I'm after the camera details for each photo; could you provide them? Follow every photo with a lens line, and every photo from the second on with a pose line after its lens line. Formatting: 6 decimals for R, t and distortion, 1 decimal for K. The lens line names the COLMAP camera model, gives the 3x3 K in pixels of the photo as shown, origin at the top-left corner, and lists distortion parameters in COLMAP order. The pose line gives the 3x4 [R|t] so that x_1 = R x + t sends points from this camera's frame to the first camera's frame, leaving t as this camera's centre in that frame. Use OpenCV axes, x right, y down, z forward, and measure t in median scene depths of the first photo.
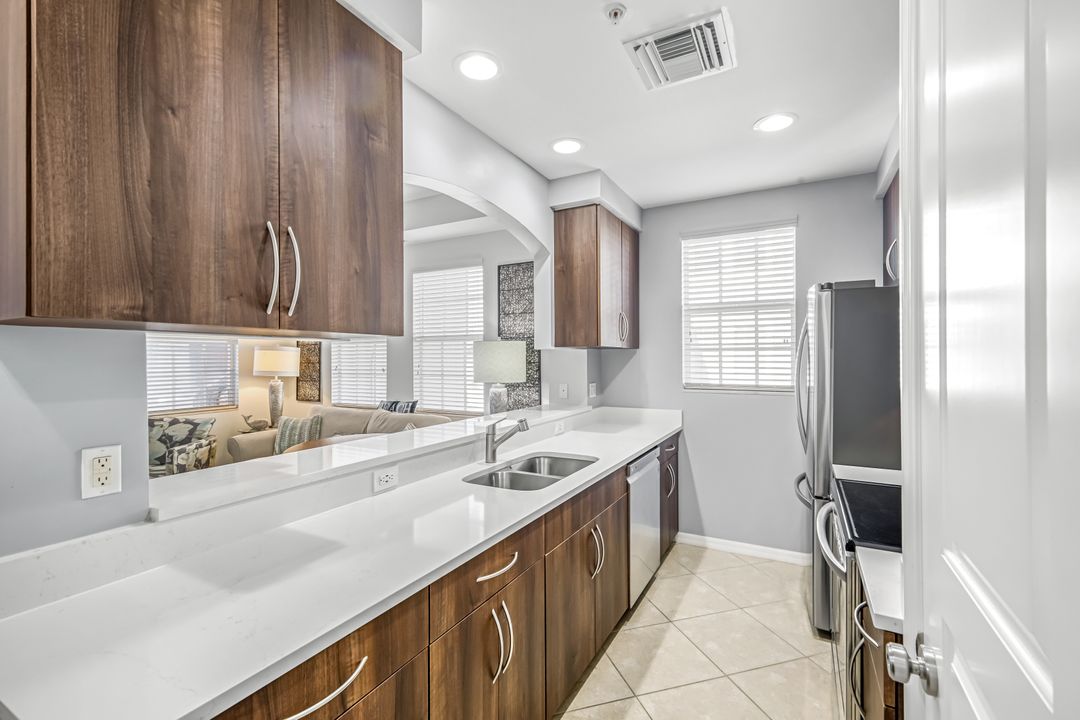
lens RADIAL K [[478.0, 0, 541.9], [0, 478.0, 363.4], [0, 0, 1]] dist [0.001794, -0.000388]
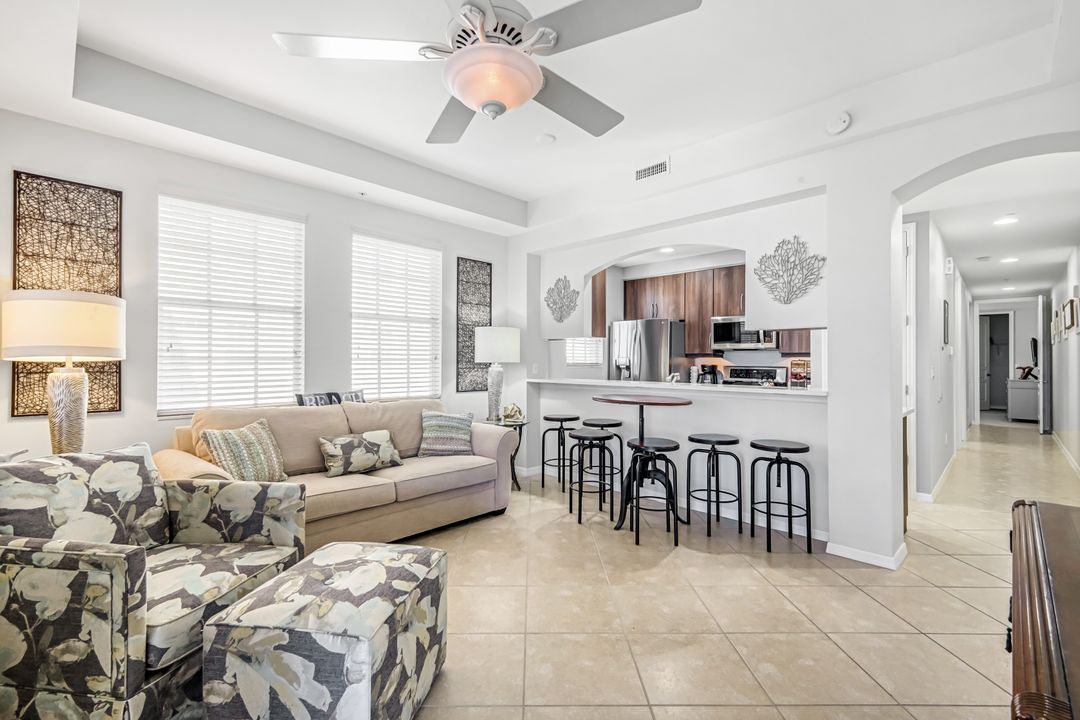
lens RADIAL K [[478.0, 0, 545.8], [0, 478.0, 356.1], [0, 0, 1]] dist [0.001794, -0.000388]
pose [[0.259516, 0.019295, 0.965546, -1.118522], [0.007251, 0.999733, -0.021928, 0.046579], [-0.965712, 0.012692, 0.259307, 0.547856]]
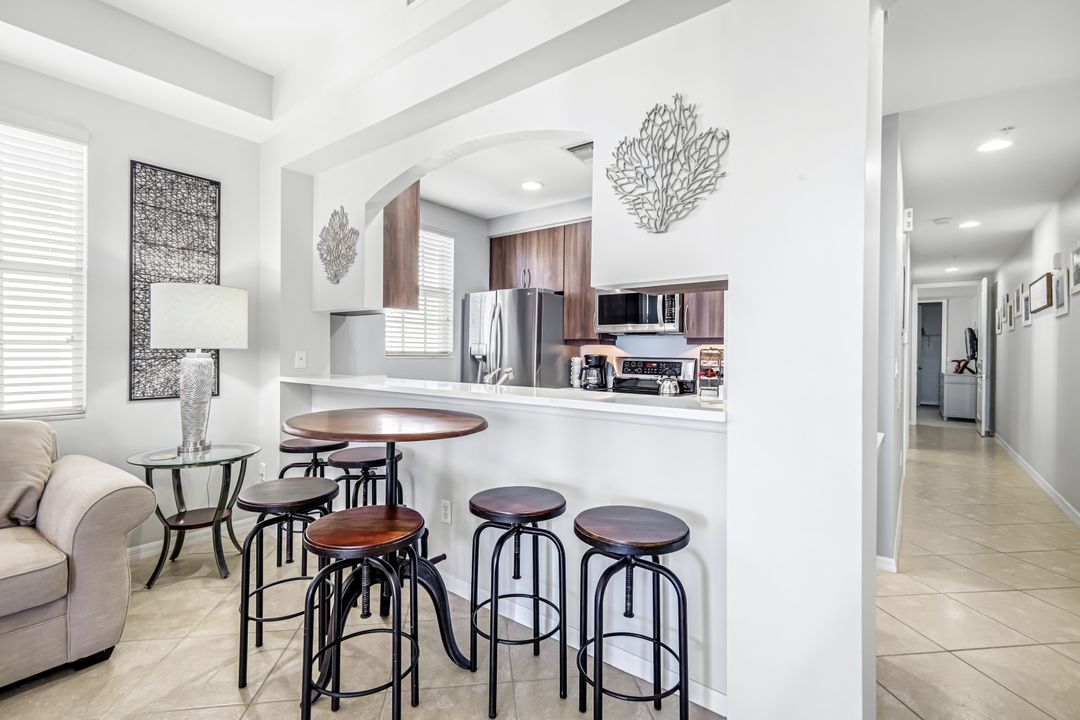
lens RADIAL K [[496.7, 0, 550.8], [0, 496.7, 352.2], [0, 0, 1]] dist [0.005795, -0.000388]
pose [[0.130260, 0.009212, 0.991437, -0.671558], [0.002647, 0.999950, -0.009639, 0.048615], [-0.991476, 0.003880, 0.130229, 0.403139]]
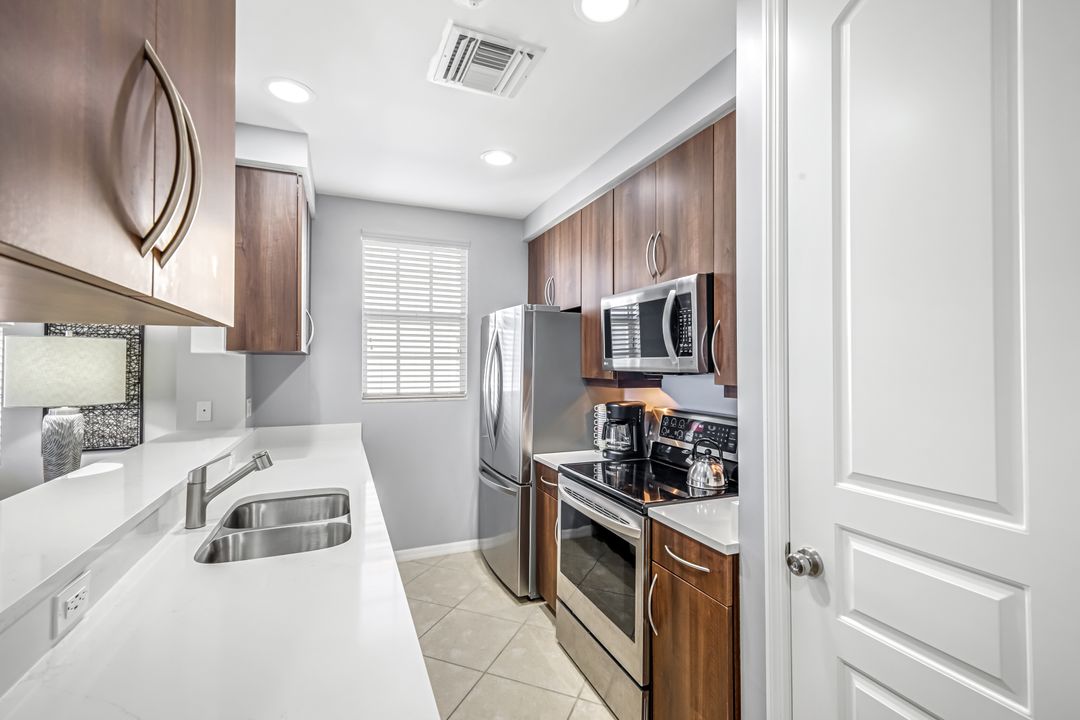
lens RADIAL K [[478.0, 0, 547.7], [0, 478.0, 363.0], [0, 0, 1]] dist [0.001794, -0.000388]
pose [[0.612718, 0.008990, 0.790250, -0.184767], [0.005392, 0.999864, -0.015555, -0.001038], [-0.790283, 0.013792, 0.612587, 0.126780]]
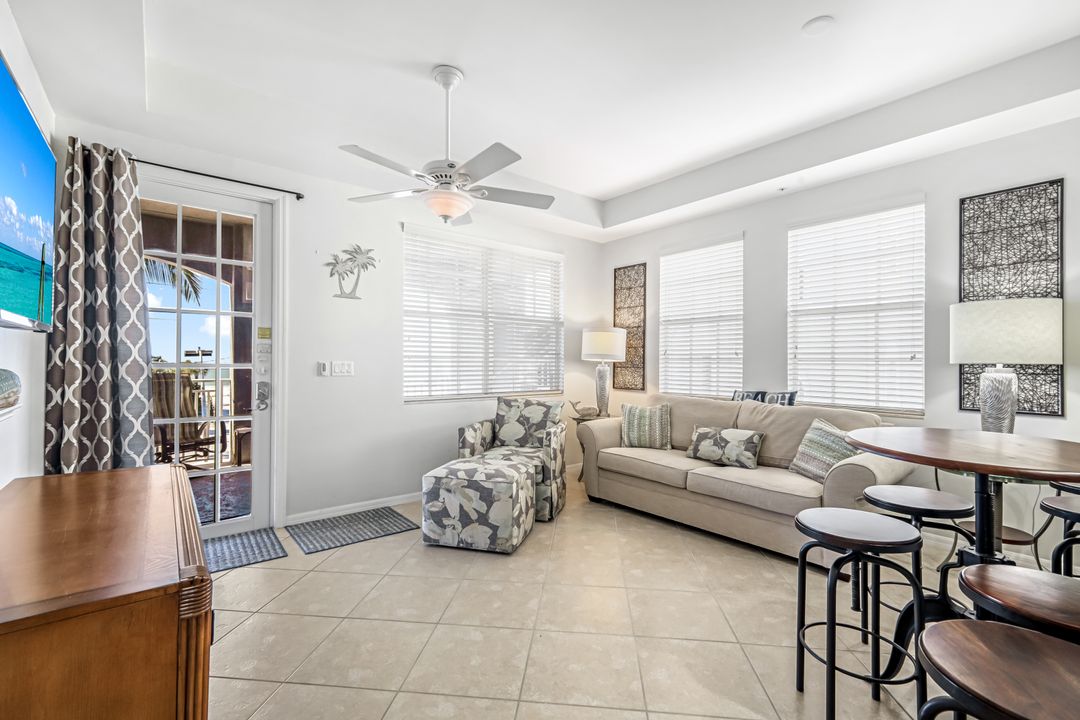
lens RADIAL K [[478.0, 0, 534.1], [0, 478.0, 359.4], [0, 0, 1]] dist [0.001794, -0.000388]
pose [[0.915178, 0.008690, -0.402957, -0.388673], [-0.013679, 0.999861, -0.009505, 0.044493], [0.402818, 0.014211, 0.915170, 0.123539]]
